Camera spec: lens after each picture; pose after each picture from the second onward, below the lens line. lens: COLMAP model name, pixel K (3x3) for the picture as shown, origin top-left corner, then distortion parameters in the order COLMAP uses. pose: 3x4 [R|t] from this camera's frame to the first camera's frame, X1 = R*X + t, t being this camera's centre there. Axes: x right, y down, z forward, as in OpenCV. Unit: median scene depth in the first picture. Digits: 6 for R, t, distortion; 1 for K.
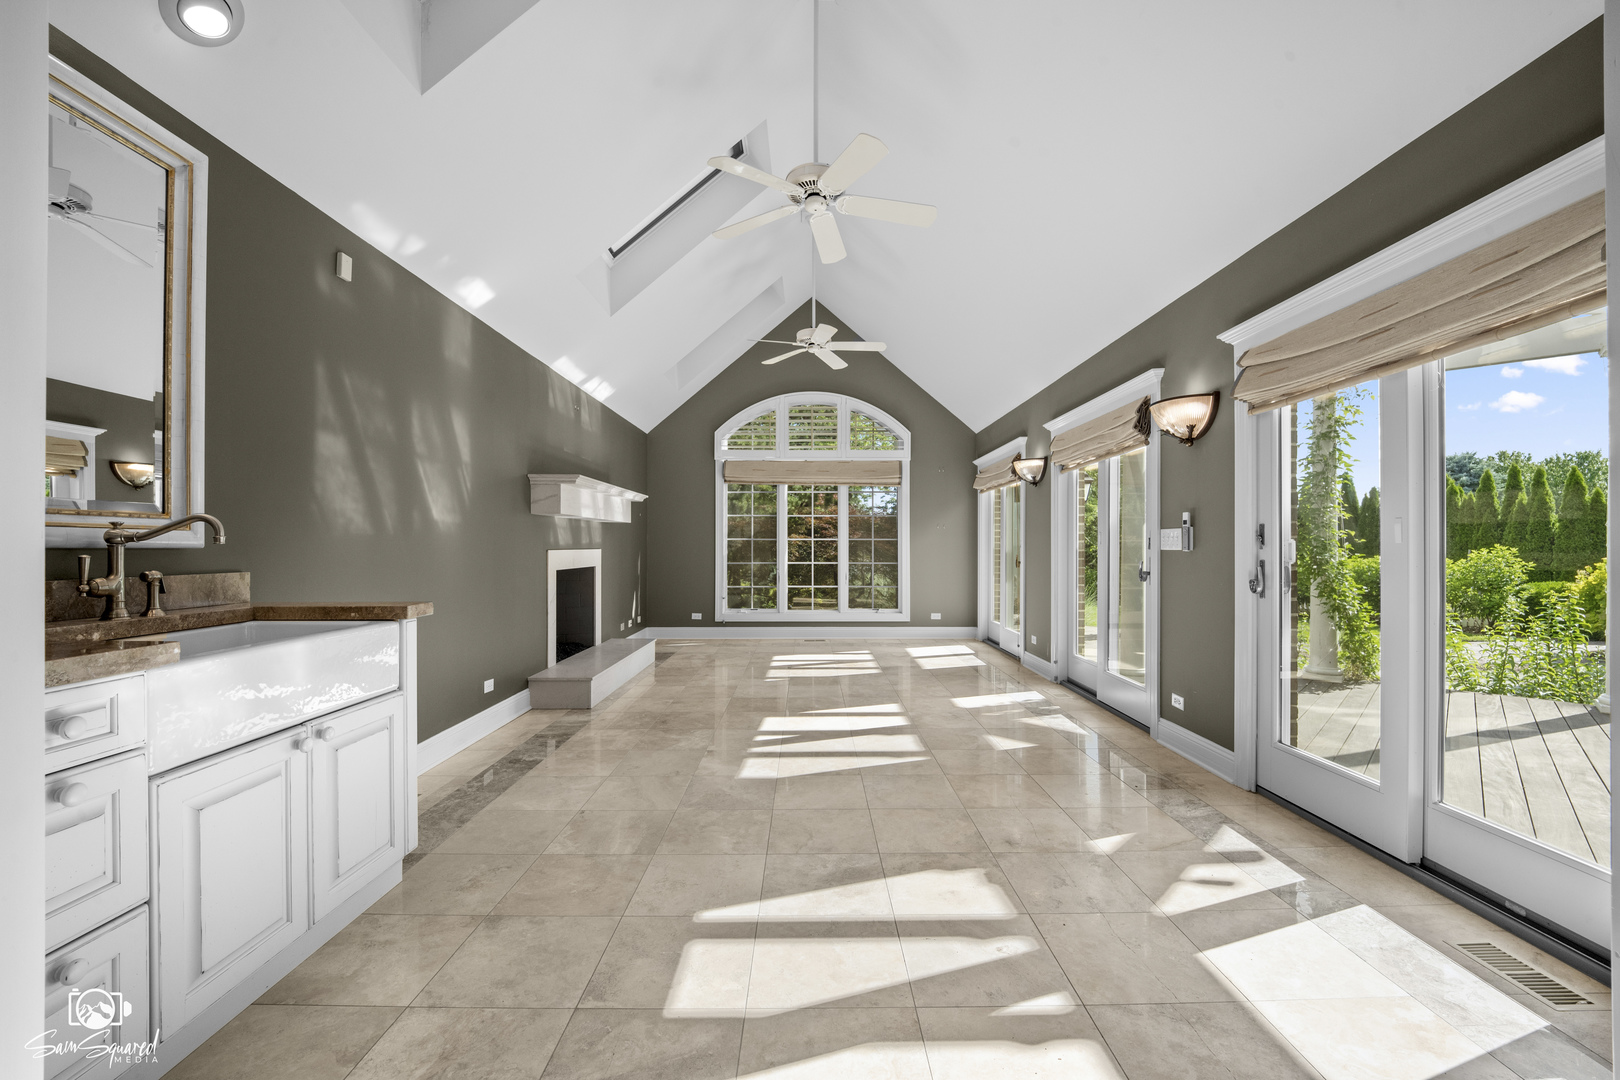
lens RADIAL K [[668.1, 0, 819.0], [0, 668.1, 547.9], [0, 0, 1]] dist [-0.015559, -0.000356]
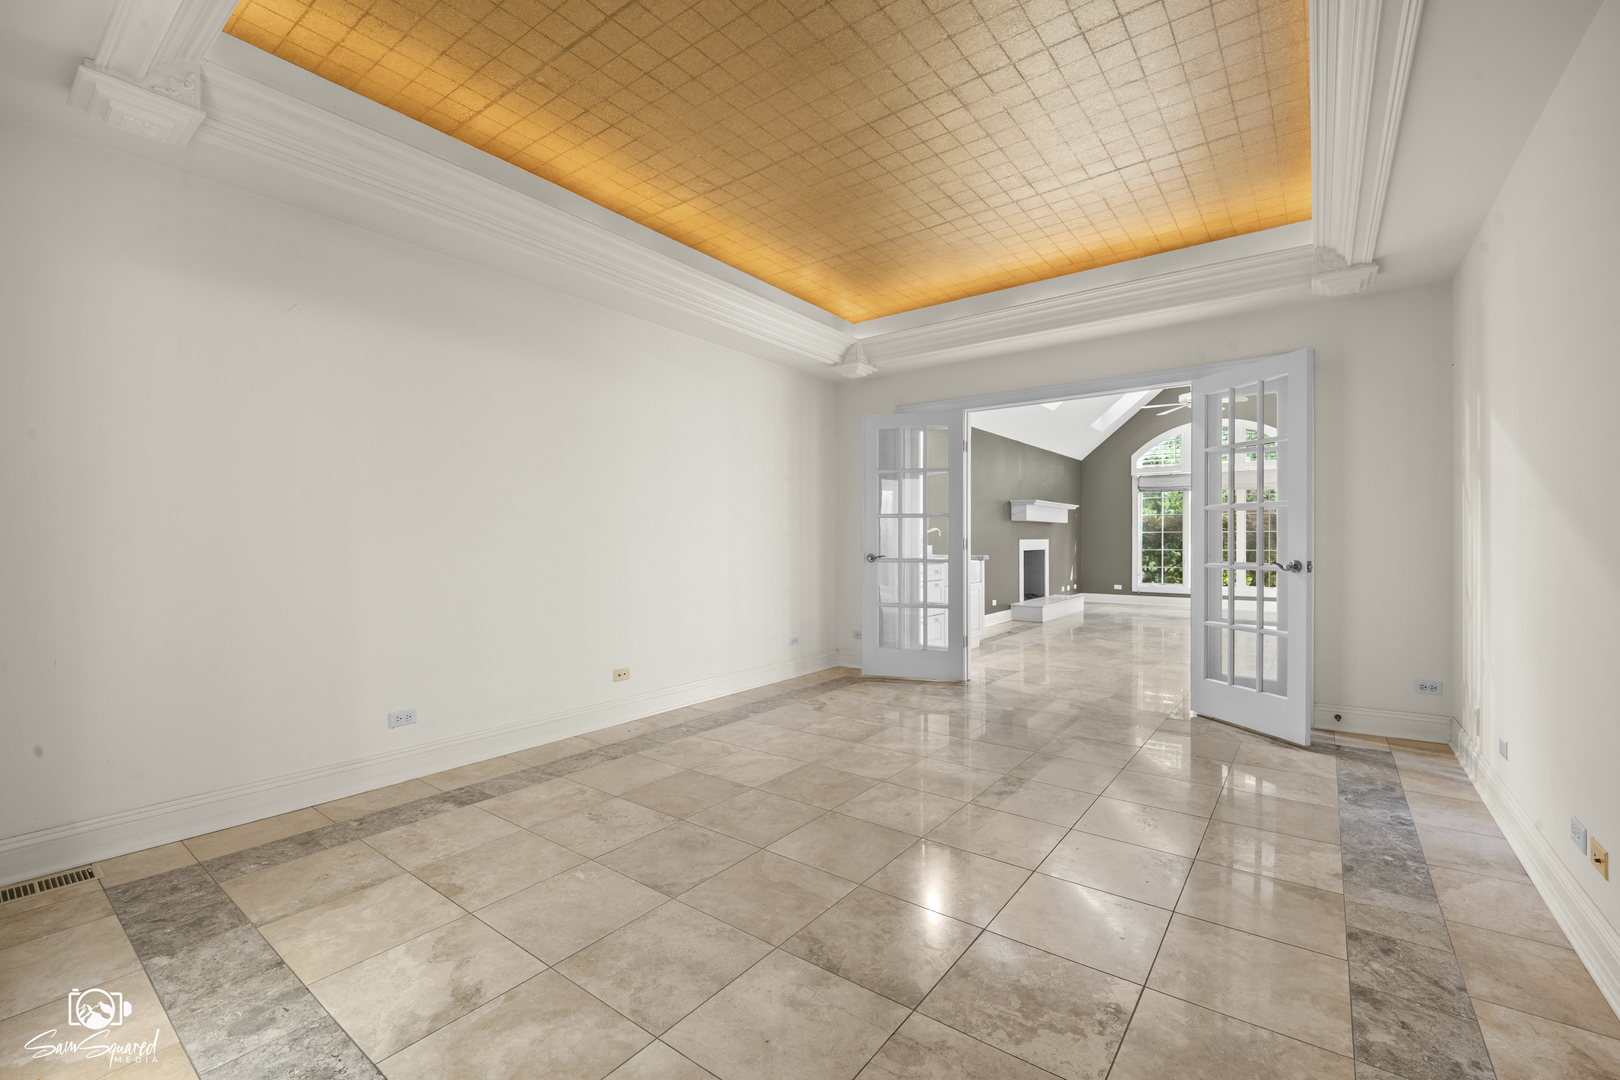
lens RADIAL K [[668.1, 0, 817.8], [0, 668.1, 543.4], [0, 0, 1]] dist [-0.015559, -0.000356]
pose [[0.791073, 0.000923, -0.611721, 0.180672], [0.000911, 0.999996, 0.002686, 0.005540], [0.611721, -0.002682, 0.791069, -0.515618]]
